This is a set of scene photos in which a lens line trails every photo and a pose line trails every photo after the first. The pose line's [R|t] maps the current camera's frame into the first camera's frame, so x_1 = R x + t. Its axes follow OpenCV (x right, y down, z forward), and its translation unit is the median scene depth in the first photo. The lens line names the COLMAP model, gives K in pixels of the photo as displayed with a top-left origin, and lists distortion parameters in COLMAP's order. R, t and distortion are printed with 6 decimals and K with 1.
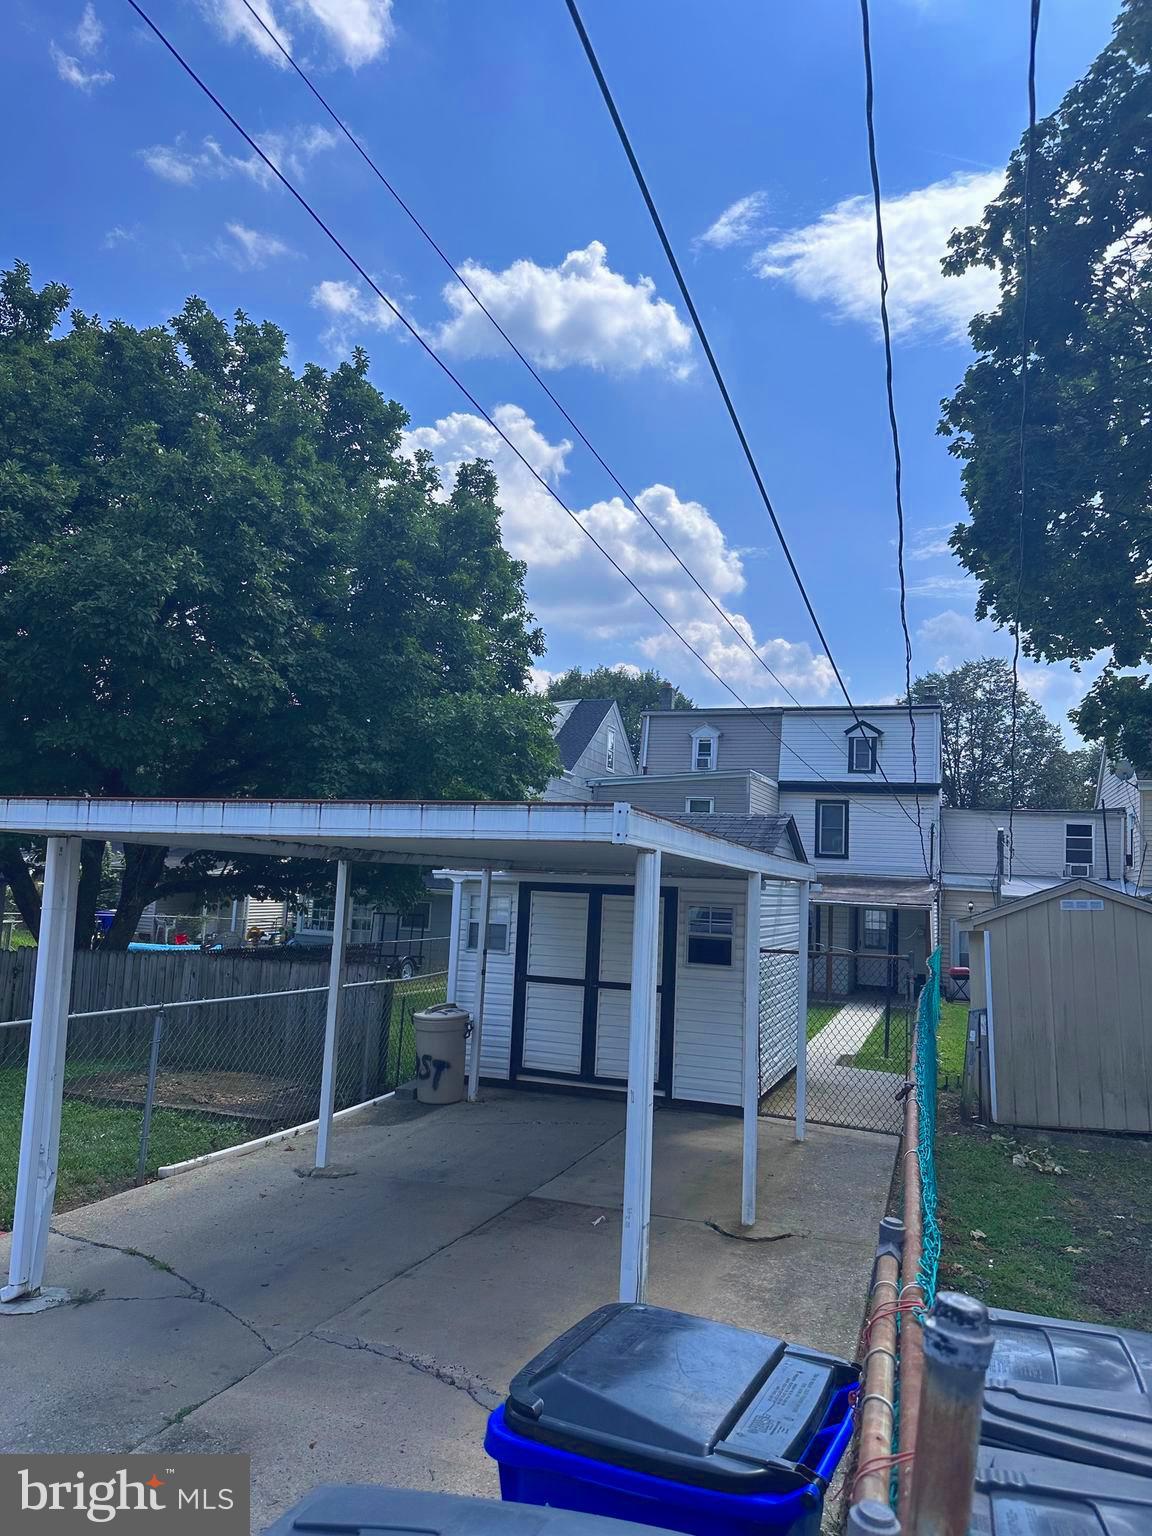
lens RADIAL K [[1107.8, 0, 577.3], [0, 1107.8, 783.8], [0, 0, 1]] dist [0.104848, -0.156809]
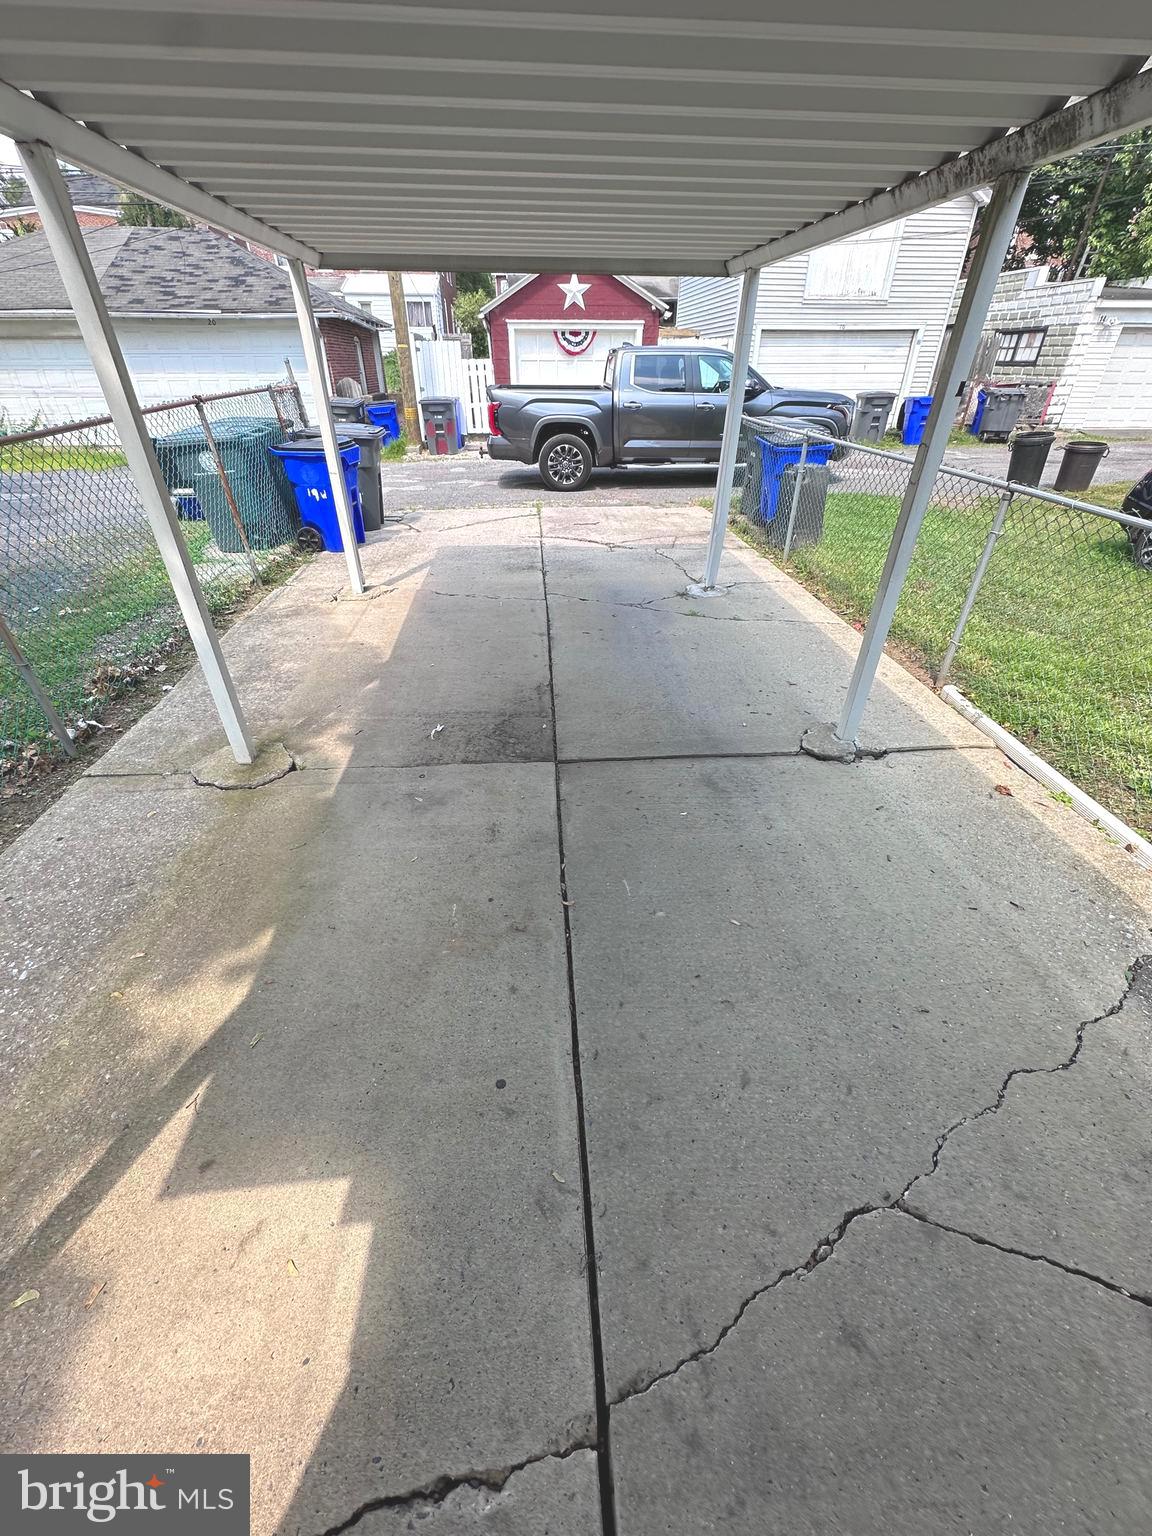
lens RADIAL K [[606.0, 0, 574.4], [0, 606.0, 765.9], [0, 0, 1]] dist [-0.006910, -0.000057]
pose [[-0.914421, 0.184694, -0.360171, 0.108198], [-0.003515, 0.886169, 0.463348, 0.225061], [0.404750, 0.424961, -0.809682, 1.631724]]
